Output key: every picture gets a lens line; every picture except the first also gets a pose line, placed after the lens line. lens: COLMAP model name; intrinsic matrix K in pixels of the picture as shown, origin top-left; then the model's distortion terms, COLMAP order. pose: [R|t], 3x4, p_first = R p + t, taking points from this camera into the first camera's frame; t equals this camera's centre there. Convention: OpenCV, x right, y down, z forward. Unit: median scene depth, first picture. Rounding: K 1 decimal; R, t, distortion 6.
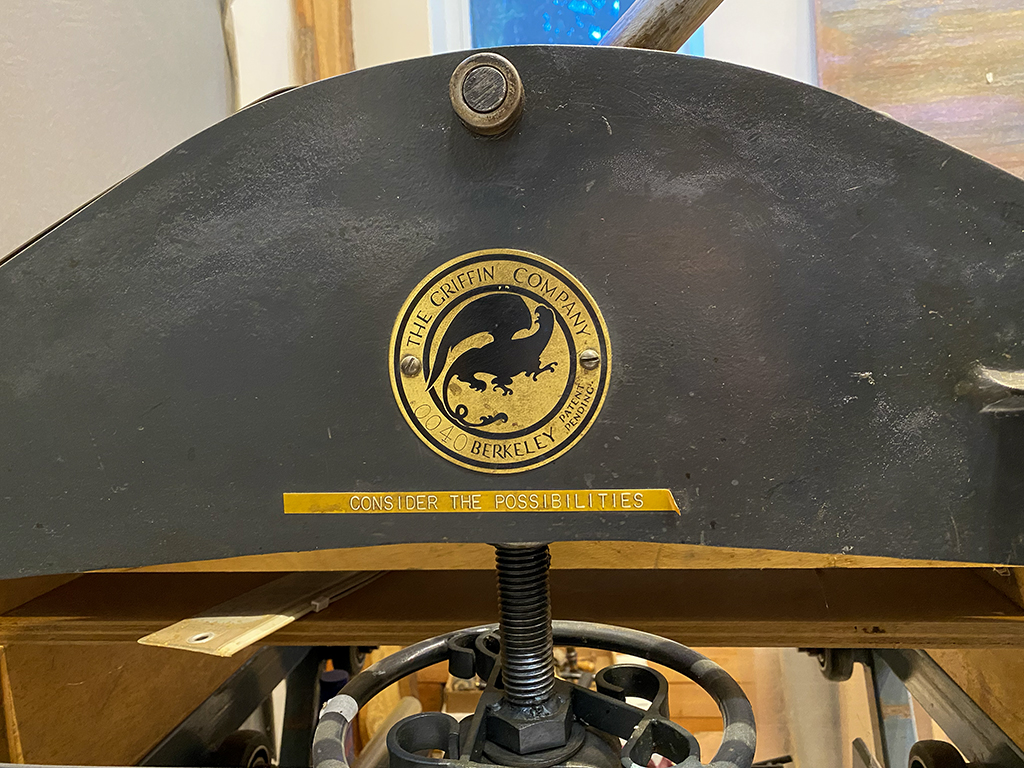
lens RADIAL K [[794.8, 0, 510.2], [0, 794.8, 388.1], [0, 0, 1]] dist [0.018082, -0.011335]
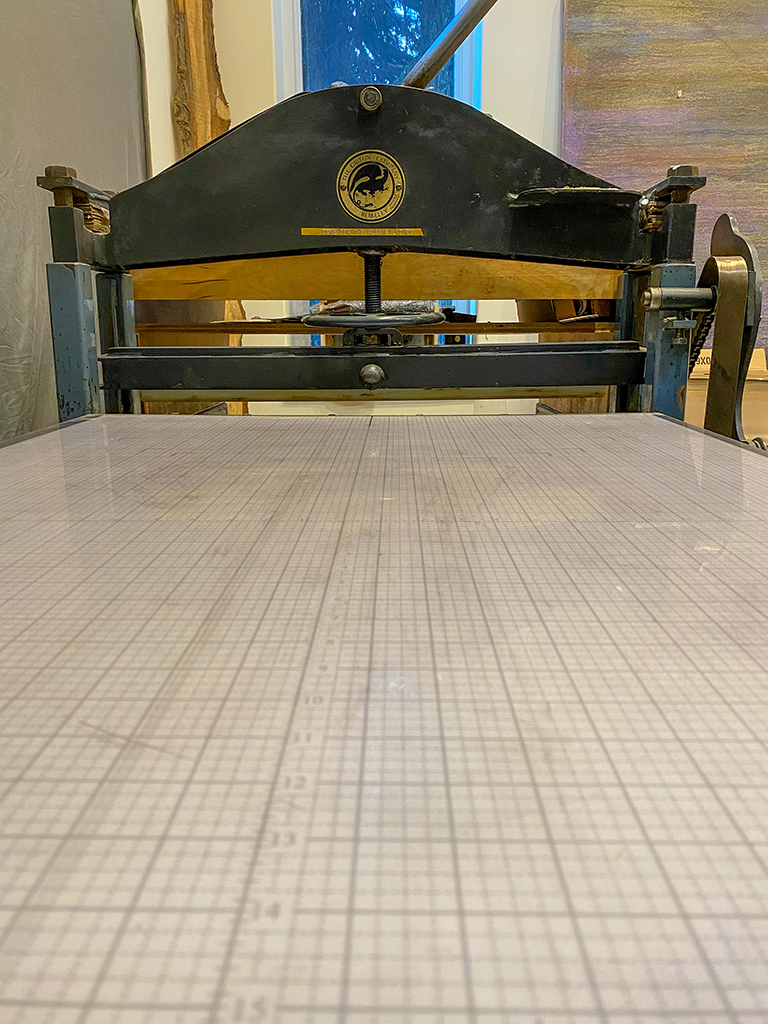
lens RADIAL K [[794.8, 0, 386.9], [0, 794.8, 507.2], [0, 0, 1]] dist [0.018082, -0.011335]
pose [[0.993793, 0.016042, 0.110086, -0.287419], [-0.032192, 0.988681, 0.146537, 0.784698], [-0.106489, -0.149172, 0.983061, -2.419898]]
